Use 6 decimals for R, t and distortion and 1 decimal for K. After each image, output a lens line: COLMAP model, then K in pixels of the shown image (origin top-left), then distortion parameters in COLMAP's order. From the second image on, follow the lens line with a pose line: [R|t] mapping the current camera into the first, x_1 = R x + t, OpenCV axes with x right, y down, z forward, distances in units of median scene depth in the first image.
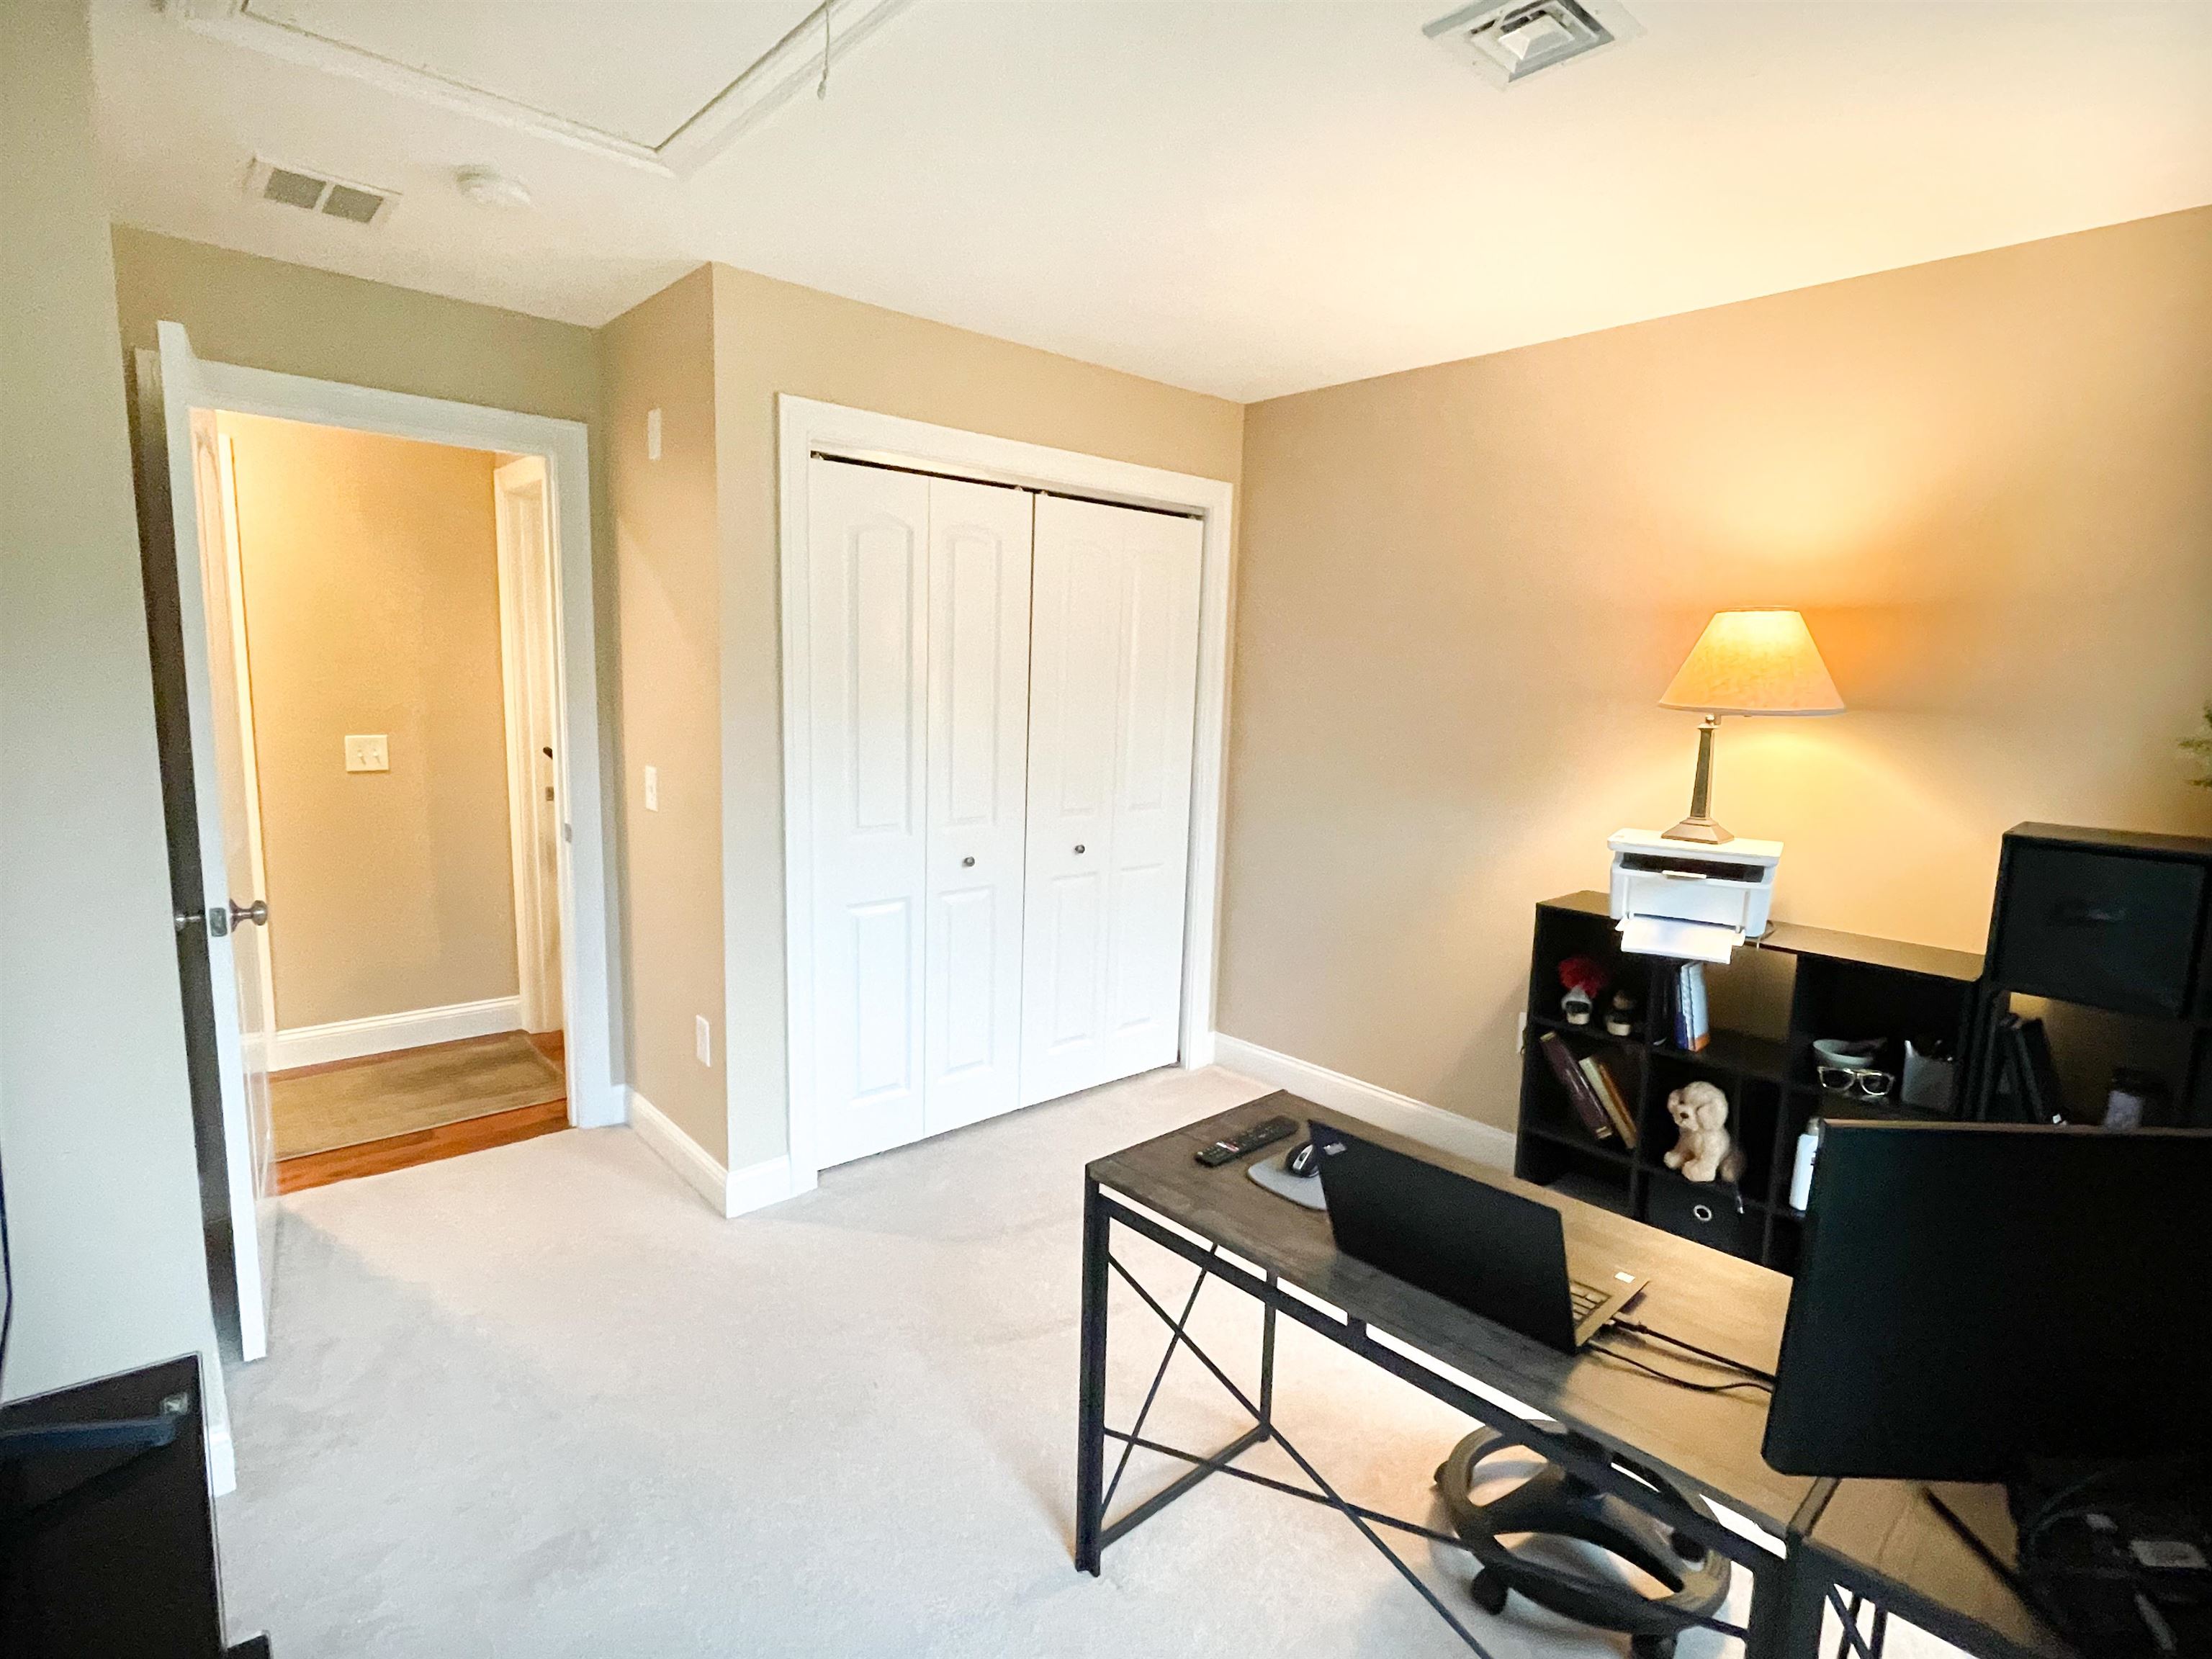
lens RADIAL K [[1107.8, 0, 1106.5], [0, 1107.8, 831.2], [0, 0, 1]] dist [0.000142, 0.000840]
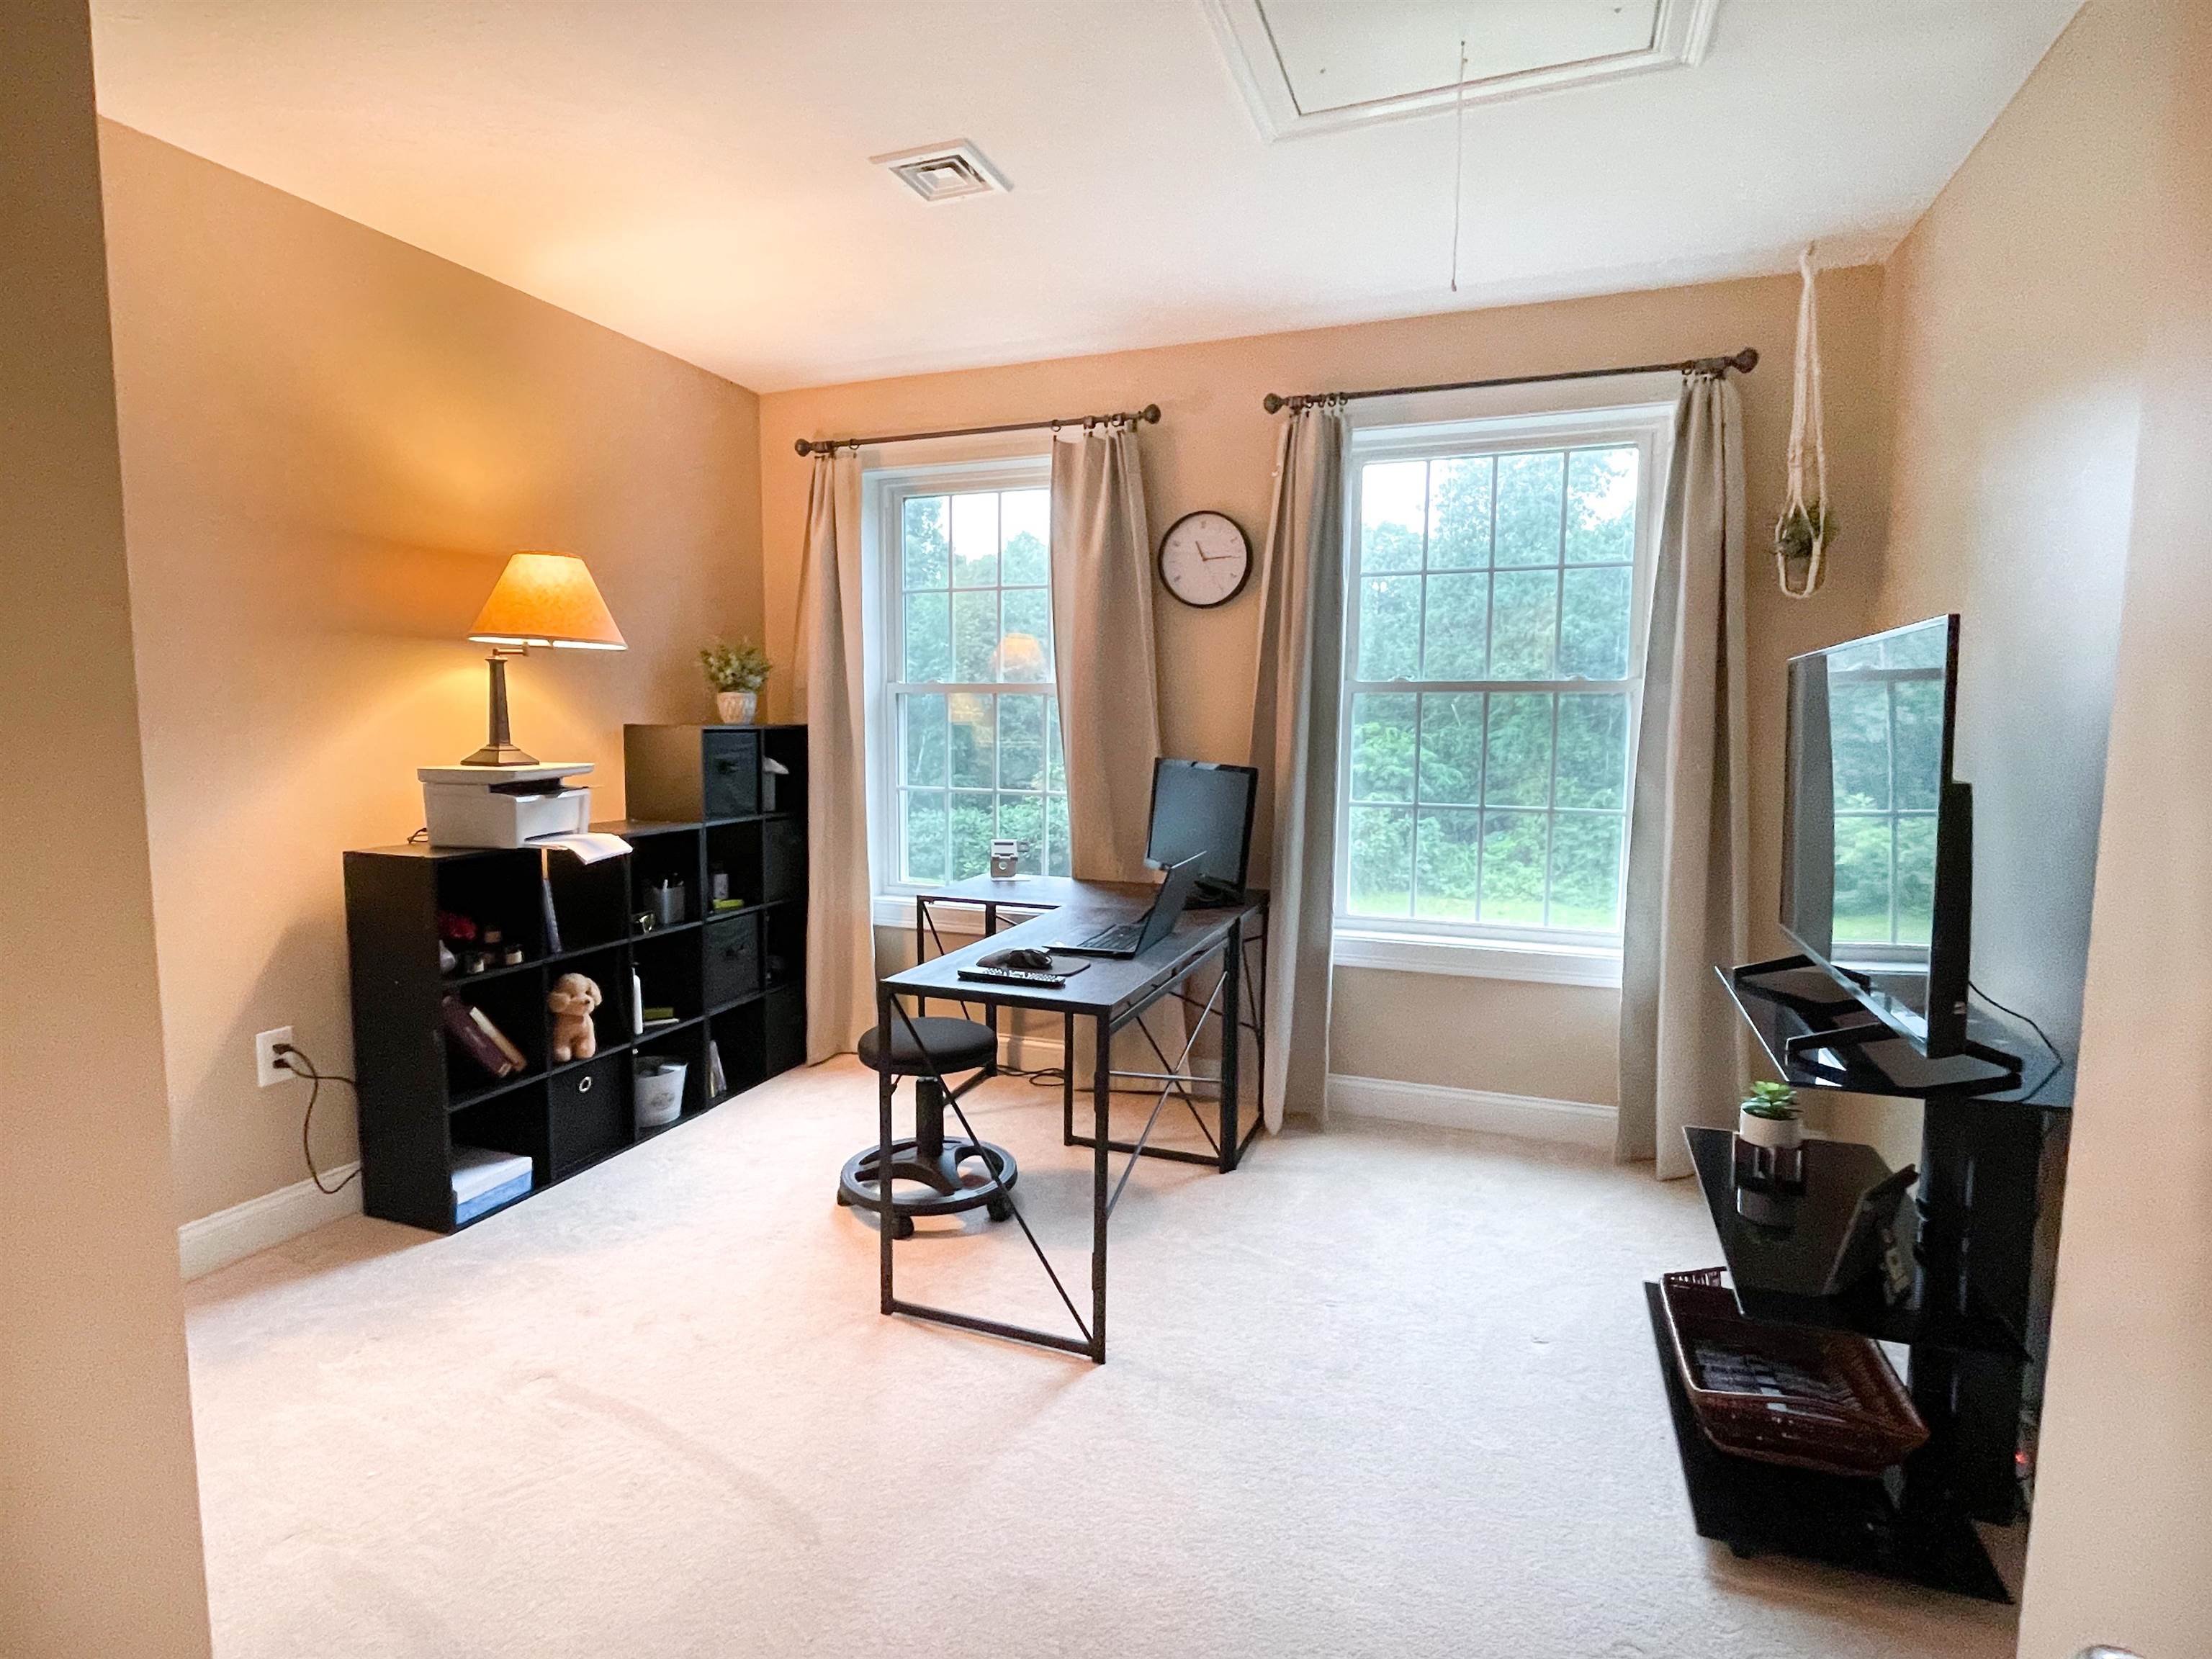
lens RADIAL K [[1107.8, 0, 1103.6], [0, 1107.8, 820.3], [0, 0, 1]] dist [0.000142, 0.000840]
pose [[-0.454726, -0.102976, 0.884658, -0.666604], [0.111563, 0.978884, 0.171289, -0.057377], [-0.883616, 0.176584, -0.433636, 0.947341]]
